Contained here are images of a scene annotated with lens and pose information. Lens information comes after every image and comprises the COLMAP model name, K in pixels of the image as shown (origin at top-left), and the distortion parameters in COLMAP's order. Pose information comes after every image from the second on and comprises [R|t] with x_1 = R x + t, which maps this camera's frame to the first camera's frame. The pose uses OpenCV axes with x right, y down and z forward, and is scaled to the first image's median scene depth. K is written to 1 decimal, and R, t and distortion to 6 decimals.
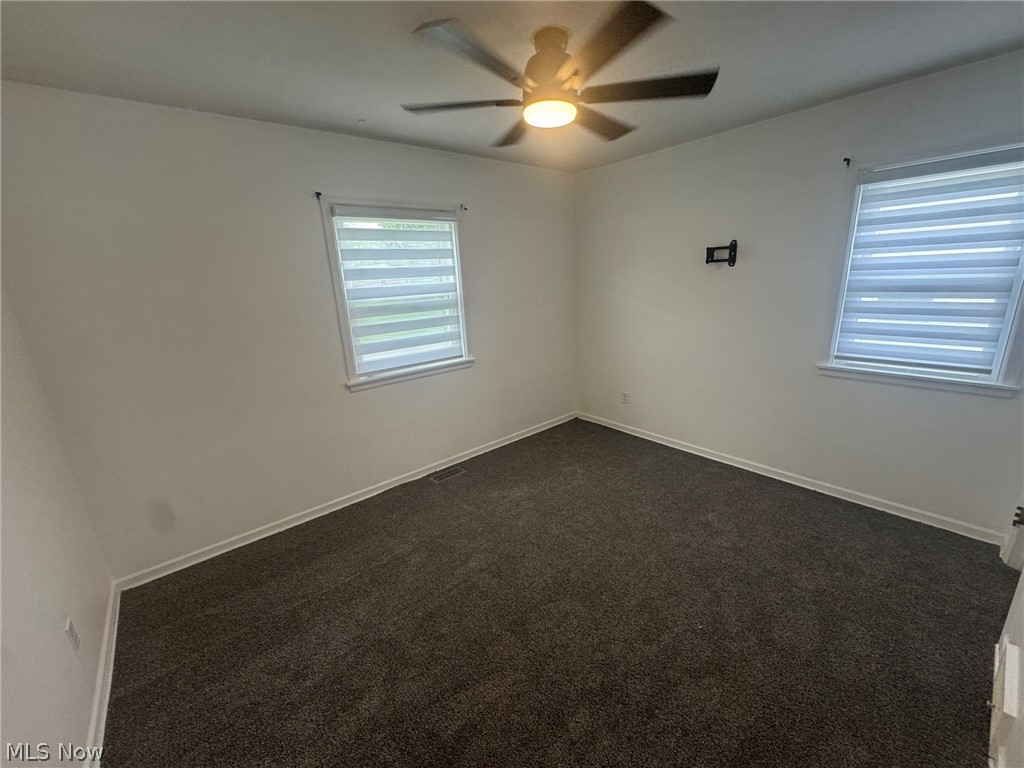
lens RADIAL K [[406.9, 0, 512.0], [0, 406.9, 384.0], [0, 0, 1]] dist [0.000874, 0.000078]
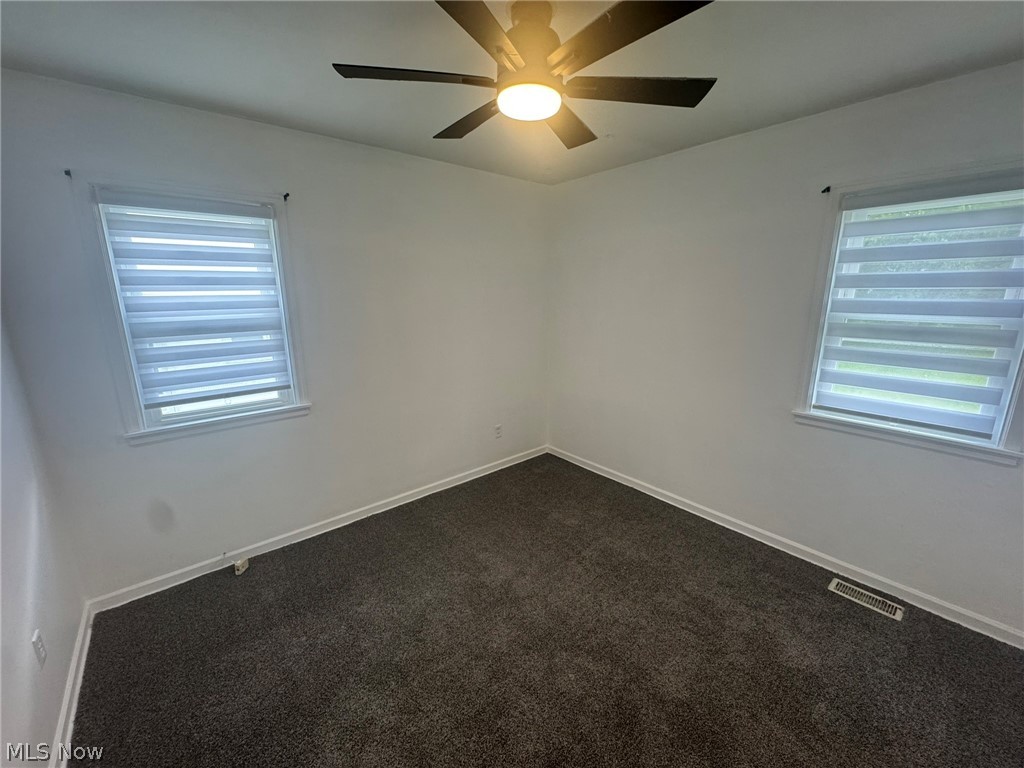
lens RADIAL K [[417.8, 0, 533.7], [0, 417.8, 395.5], [0, 0, 1]] dist [0.001488, 0.000046]
pose [[0.999045, 0.034579, 0.026695, 0.240675], [-0.033972, 0.999161, -0.022876, -0.062097], [-0.027463, 0.021947, 0.999382, 0.190294]]
